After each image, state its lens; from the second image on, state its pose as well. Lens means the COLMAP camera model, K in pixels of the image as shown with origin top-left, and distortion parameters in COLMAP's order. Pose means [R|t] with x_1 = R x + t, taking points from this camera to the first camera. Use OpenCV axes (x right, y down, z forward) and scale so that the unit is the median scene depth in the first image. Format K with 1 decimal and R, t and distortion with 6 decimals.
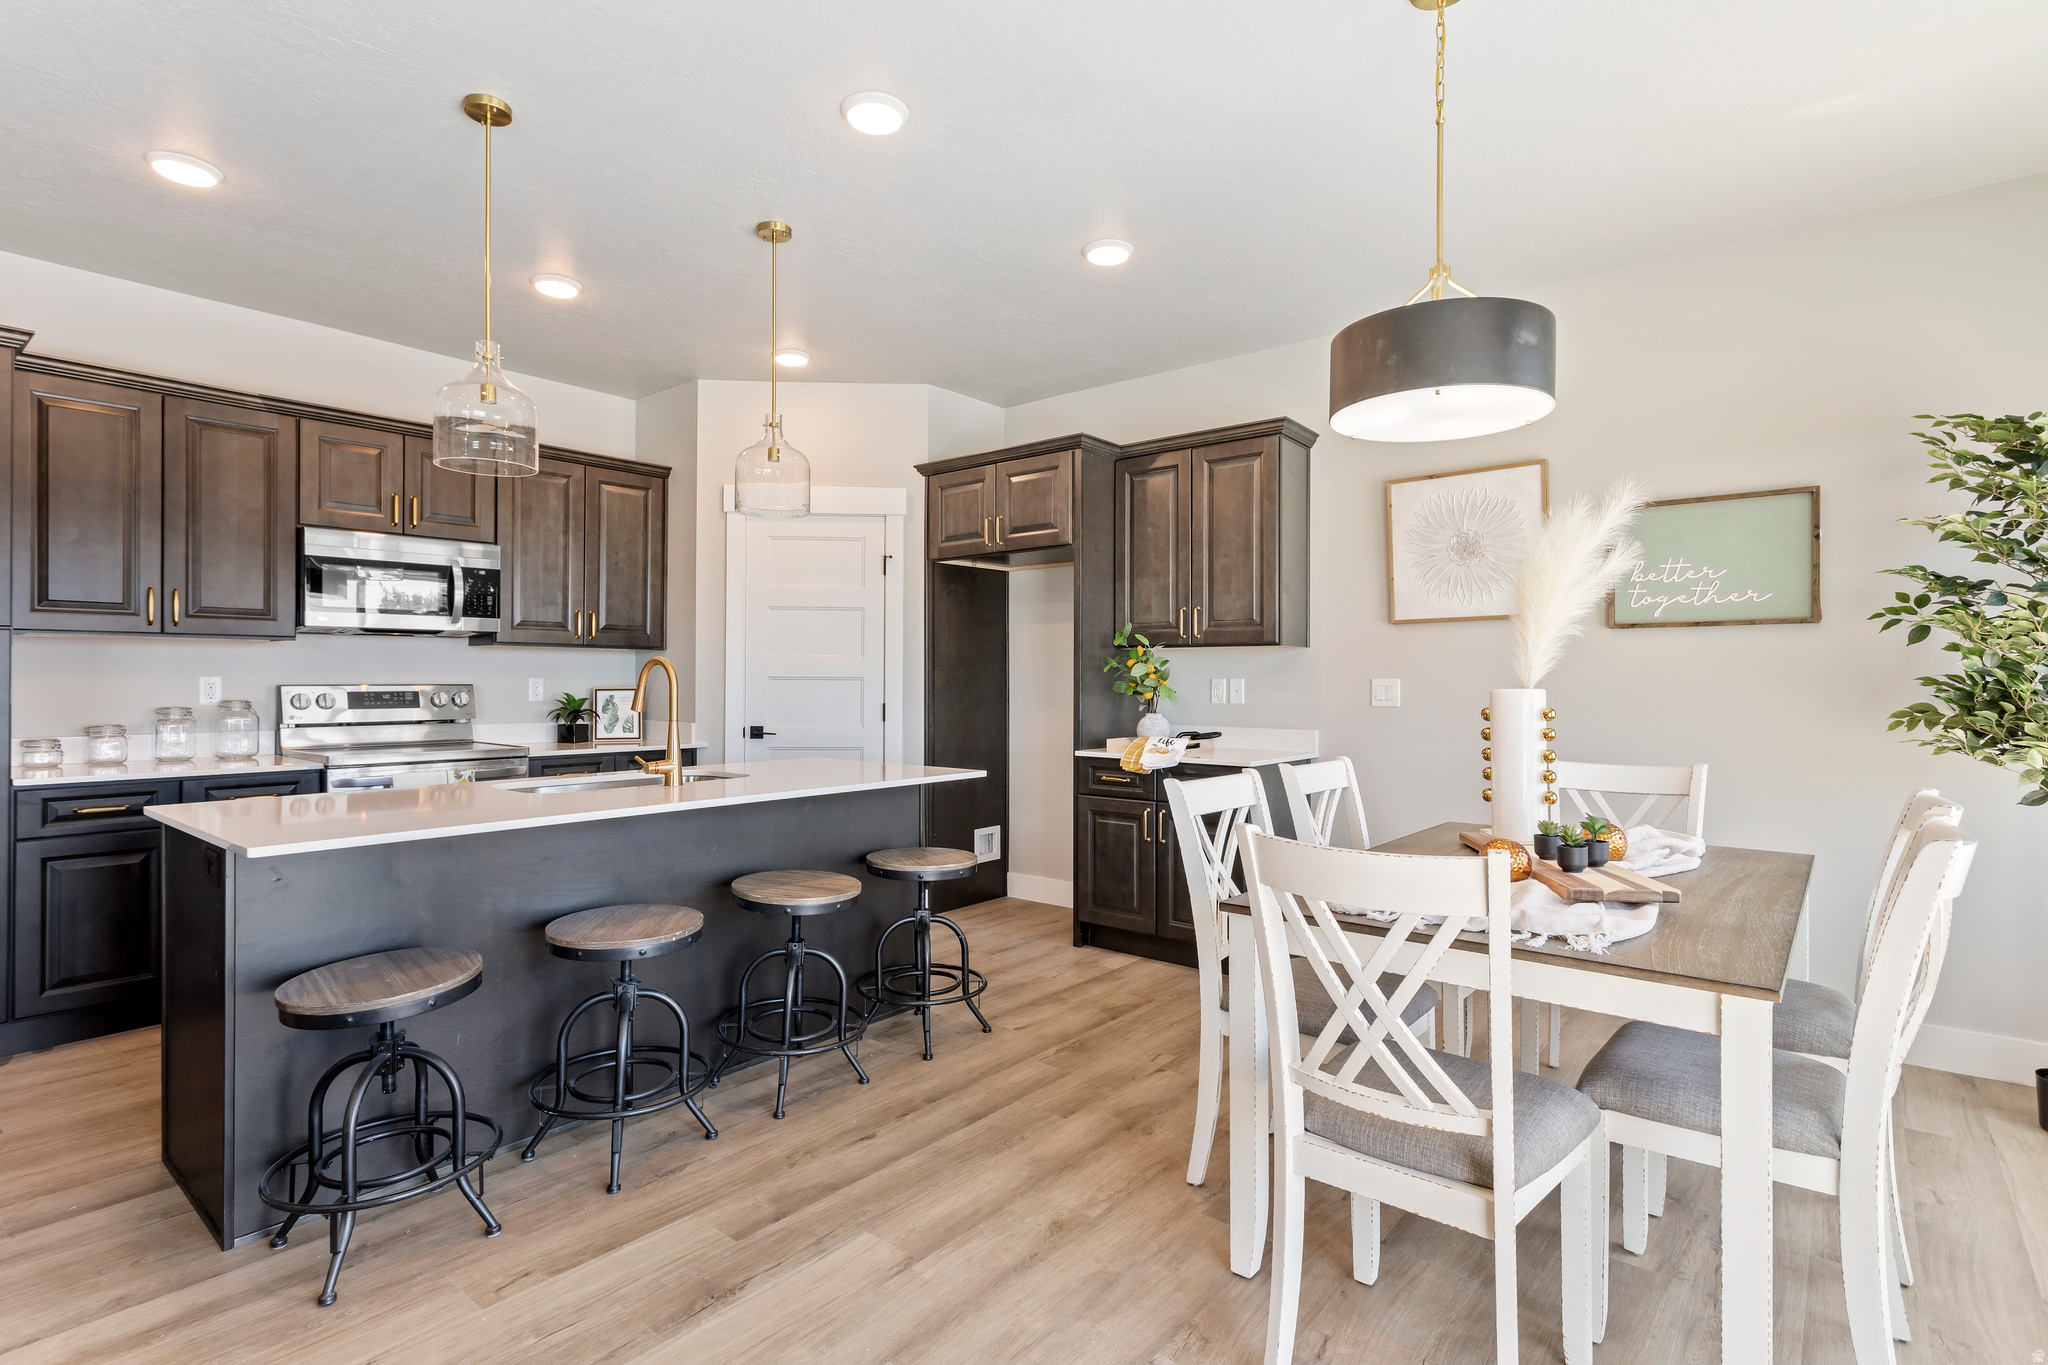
lens RADIAL K [[985.8, 0, 1006.3], [0, 985.8, 676.5], [0, 0, 1]] dist [-0.005118, 0.011365]
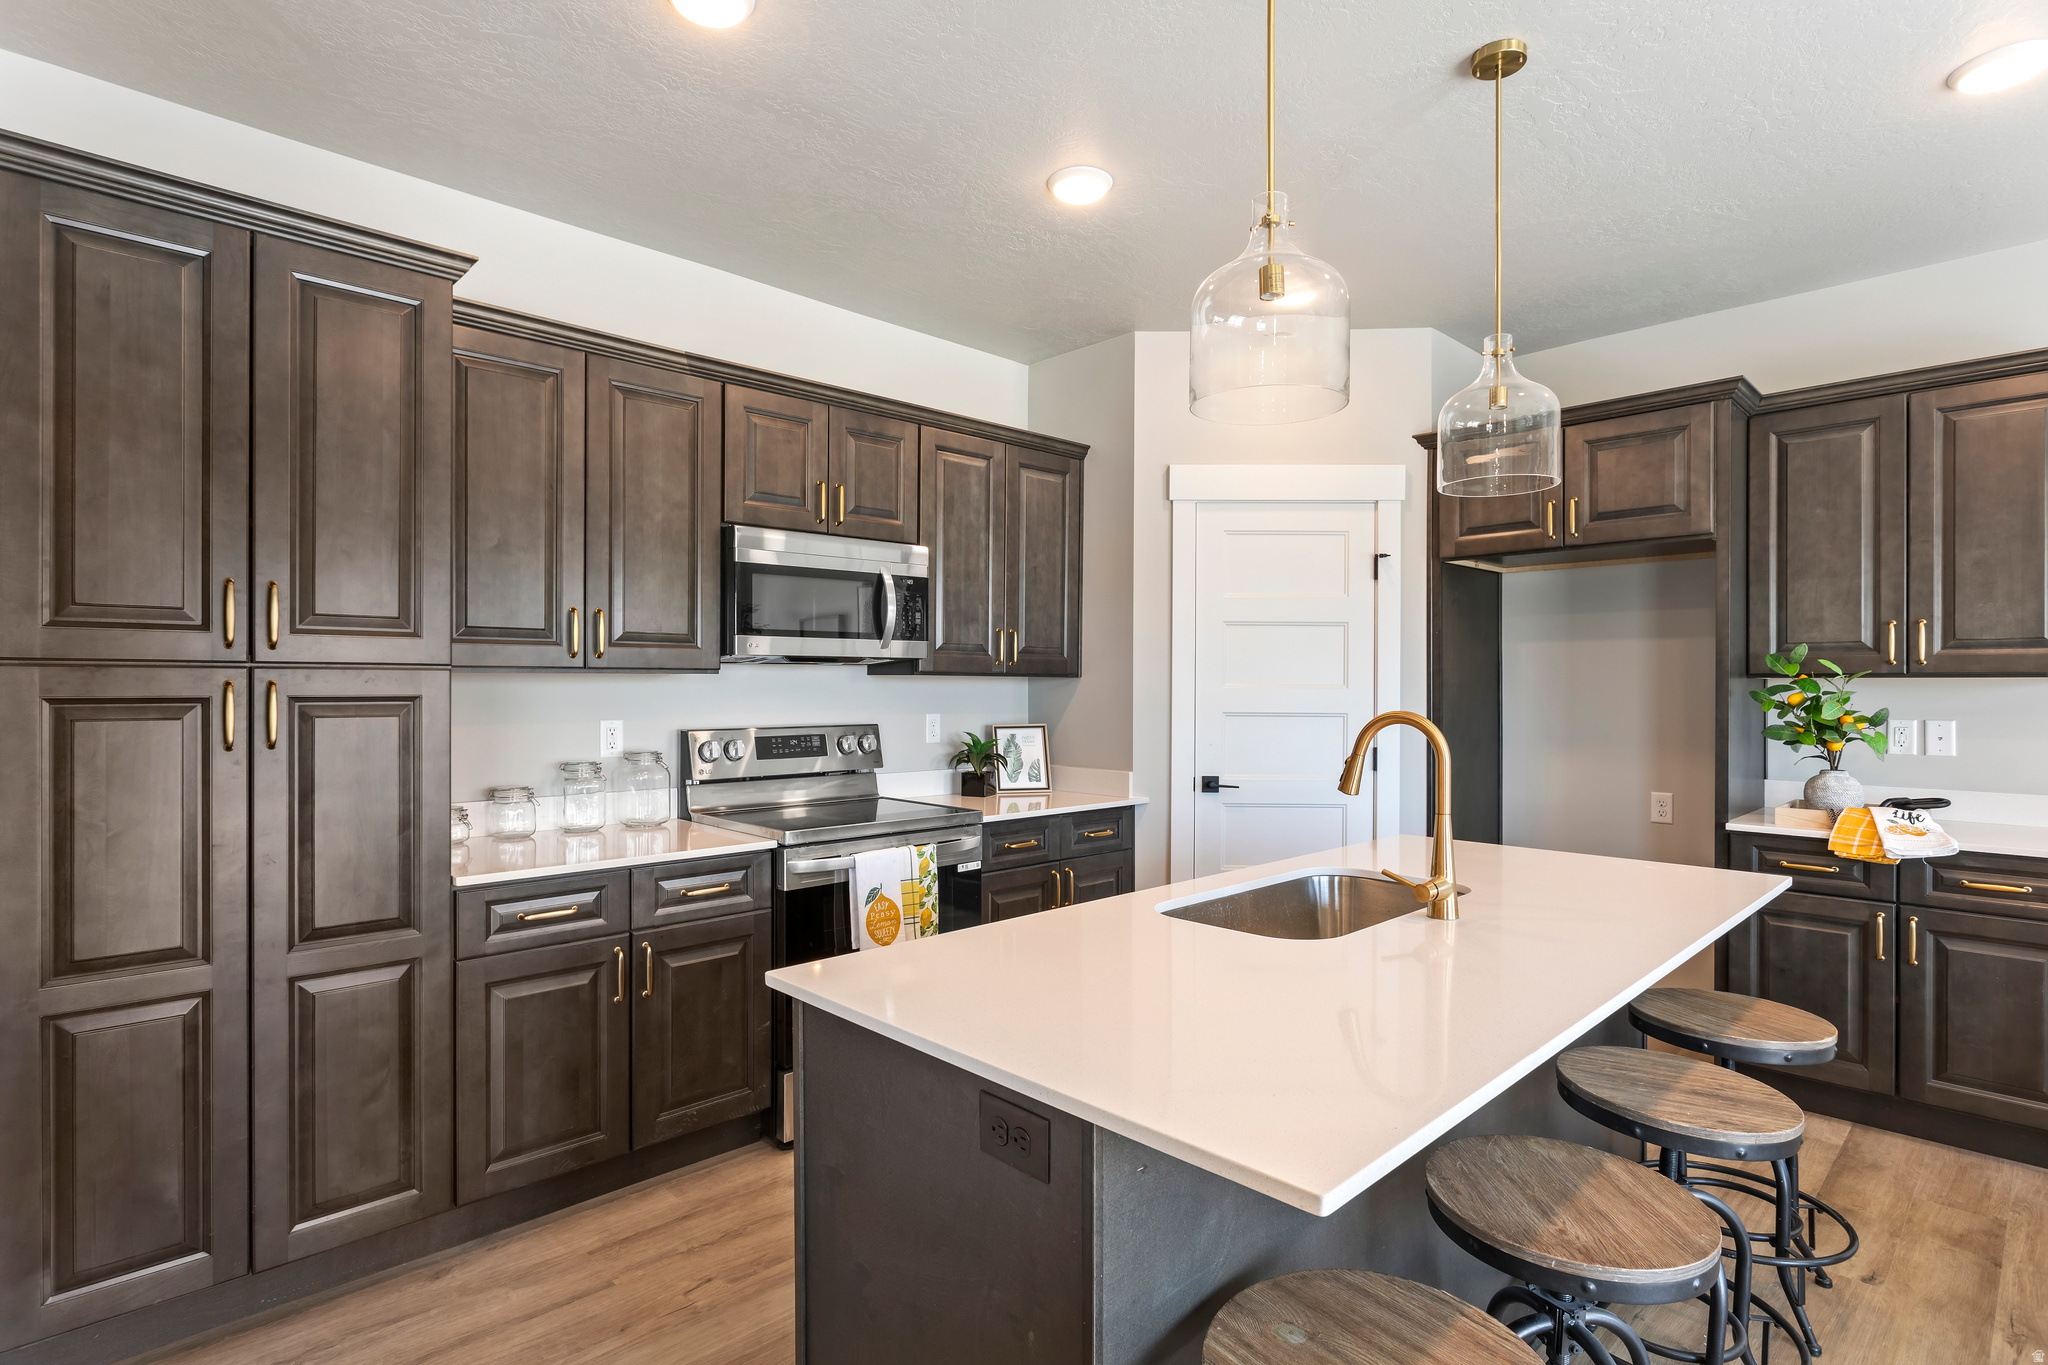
lens RADIAL K [[1011.6, 0, 1014.4], [0, 1011.6, 686.0], [0, 0, 1]] dist [-0.003429, 0.001159]
pose [[0.994048, -0.000318, -0.108938, -0.367521], [0.000741, 0.999992, 0.003839, -0.027093], [0.108936, -0.003897, 0.994041, 0.221507]]
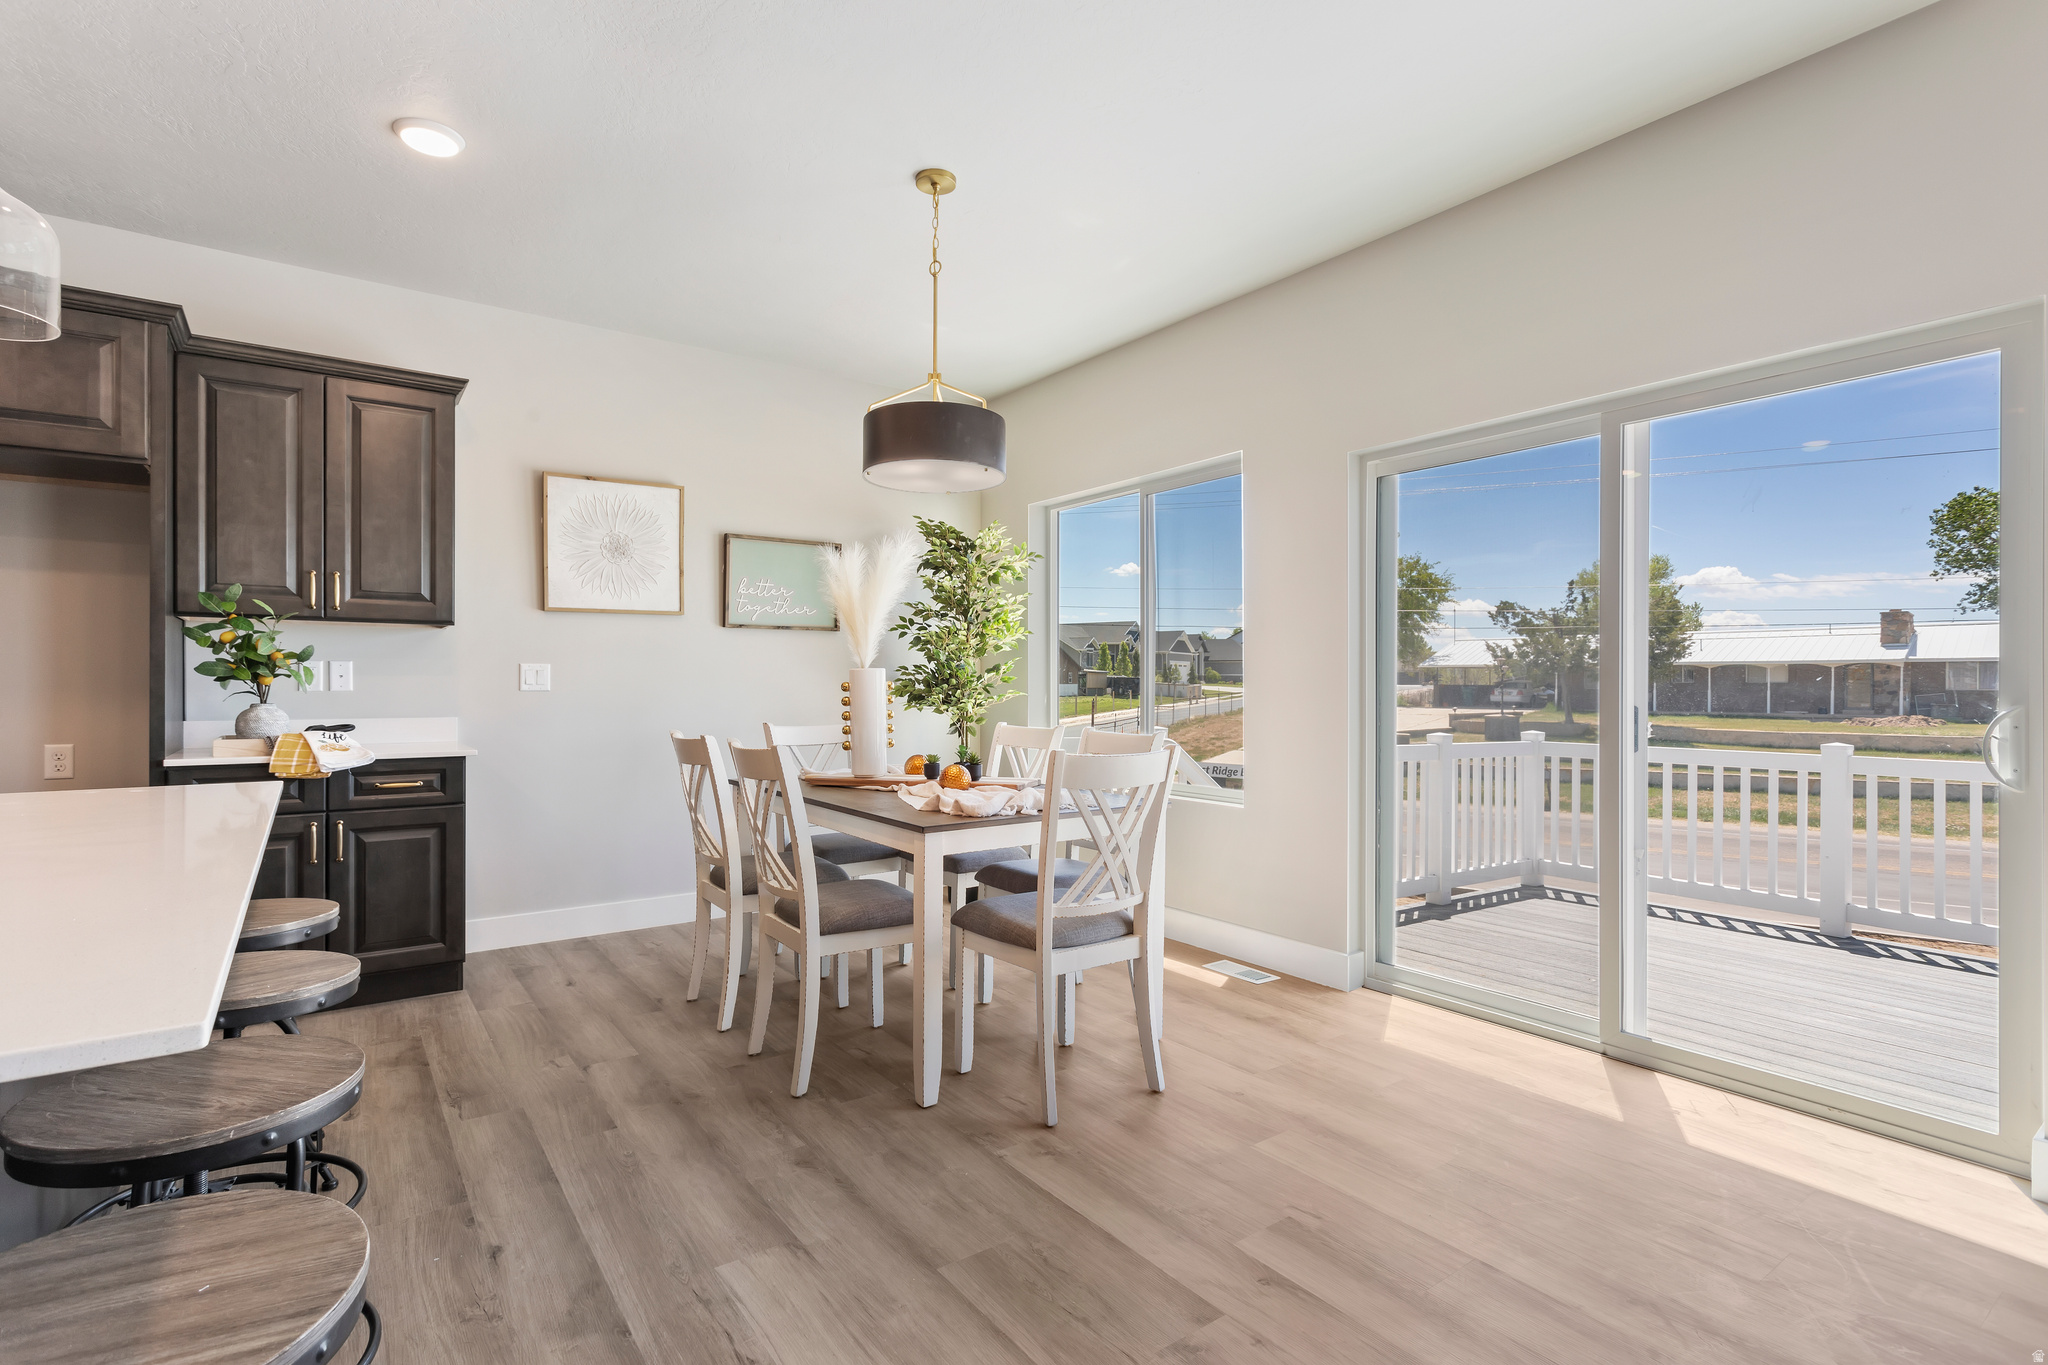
lens RADIAL K [[985.8, 0, 1006.3], [0, 985.8, 676.5], [0, 0, 1]] dist [-0.005118, 0.011365]
pose [[0.255243, 0.005681, 0.966860, -0.456079], [-0.005316, 0.999976, -0.004472, 0.016804], [-0.966862, -0.003998, 0.255267, 0.254516]]
